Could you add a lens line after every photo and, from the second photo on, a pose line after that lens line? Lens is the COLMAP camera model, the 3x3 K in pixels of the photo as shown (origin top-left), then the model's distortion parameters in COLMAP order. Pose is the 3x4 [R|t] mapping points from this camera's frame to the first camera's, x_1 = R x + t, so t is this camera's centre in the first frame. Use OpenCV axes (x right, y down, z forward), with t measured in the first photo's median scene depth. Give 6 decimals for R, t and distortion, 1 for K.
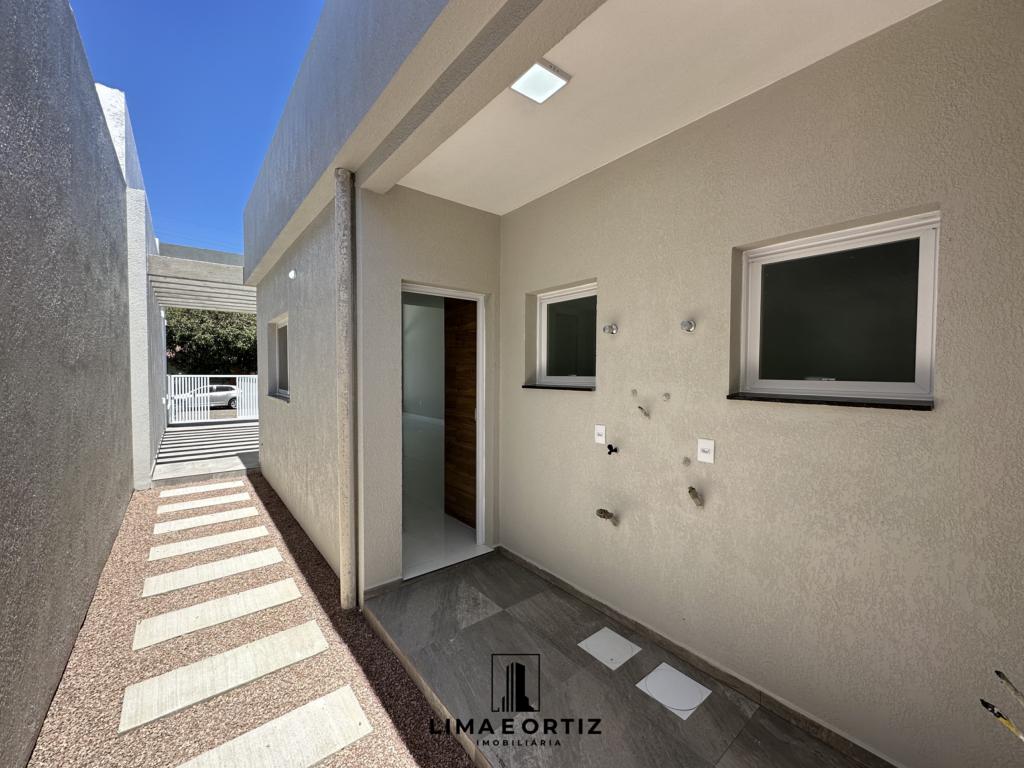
lens RADIAL K [[409.1, 0, 513.7], [0, 409.1, 382.3], [0, 0, 1]] dist [-0.002604, 0.000397]
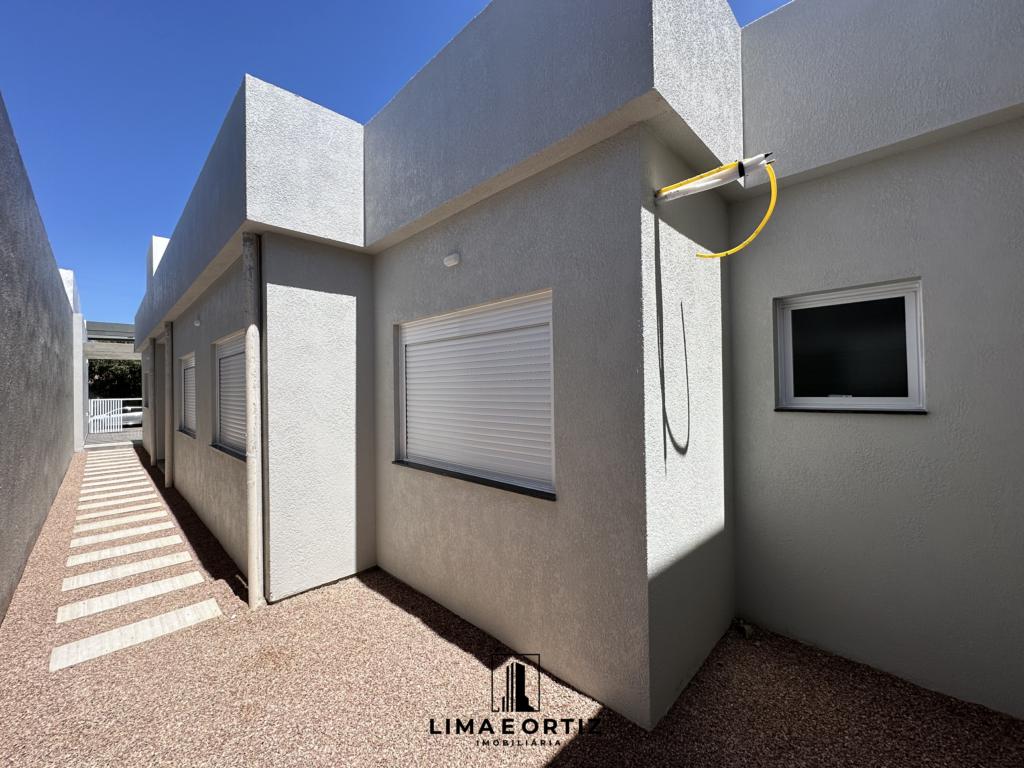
lens RADIAL K [[409.1, 0, 513.7], [0, 409.1, 382.3], [0, 0, 1]] dist [-0.002604, 0.000397]
pose [[0.993653, -0.020087, 0.110678, 0.344319], [0.024340, 0.999011, -0.037208, 0.008402], [-0.109821, 0.039666, 0.993160, -0.425565]]
